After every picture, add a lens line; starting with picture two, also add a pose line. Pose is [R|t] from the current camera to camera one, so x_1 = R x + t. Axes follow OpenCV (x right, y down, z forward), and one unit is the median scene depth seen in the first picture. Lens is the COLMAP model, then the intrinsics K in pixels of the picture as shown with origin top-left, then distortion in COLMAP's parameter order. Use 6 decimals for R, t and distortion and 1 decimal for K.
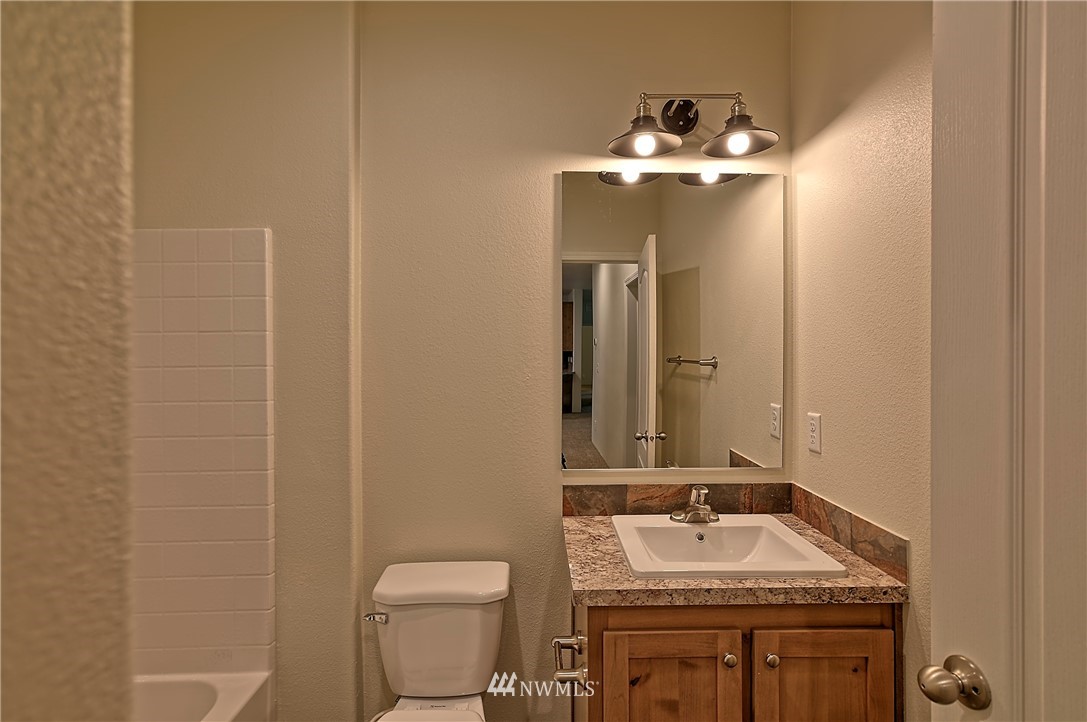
lens RADIAL K [[530.1, 0, 544.6], [0, 530.1, 359.1], [0, 0, 1]] dist [-0.006840, 0.006718]
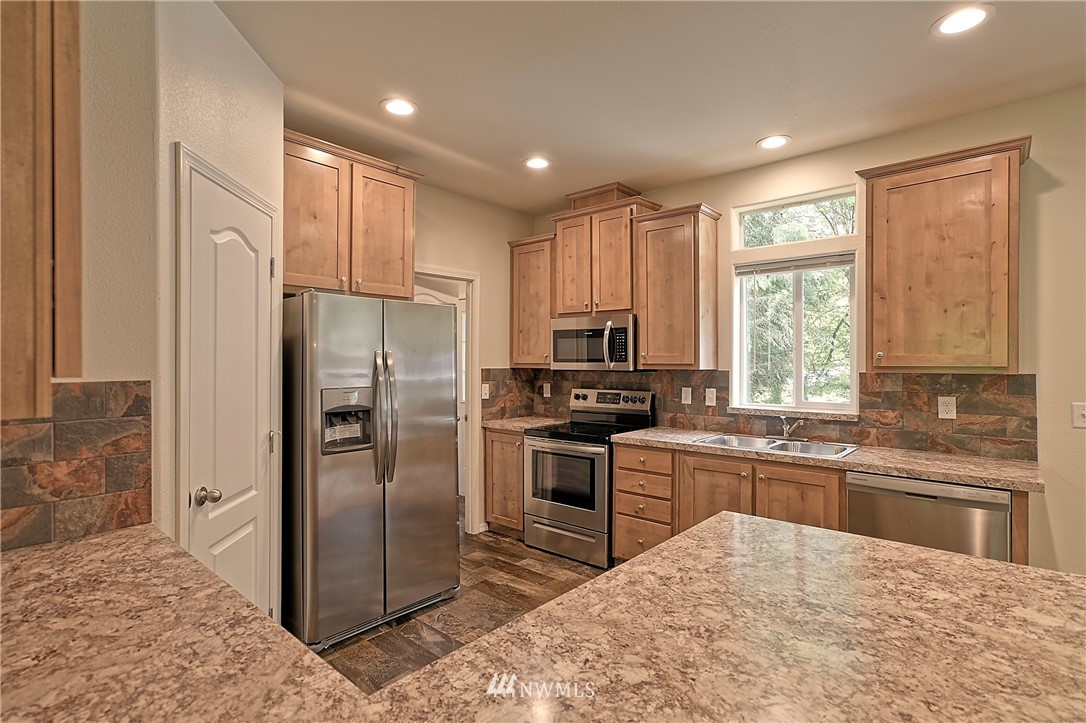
lens RADIAL K [[529.6, 0, 552.8], [0, 529.6, 360.6], [0, 0, 1]] dist [-0.006840, 0.006718]
pose [[-0.748679, 0.000080, 0.662932, -0.168659], [0.002039, 0.999996, 0.002182, 0.019547], [-0.662929, 0.002985, -0.748676, 1.538616]]
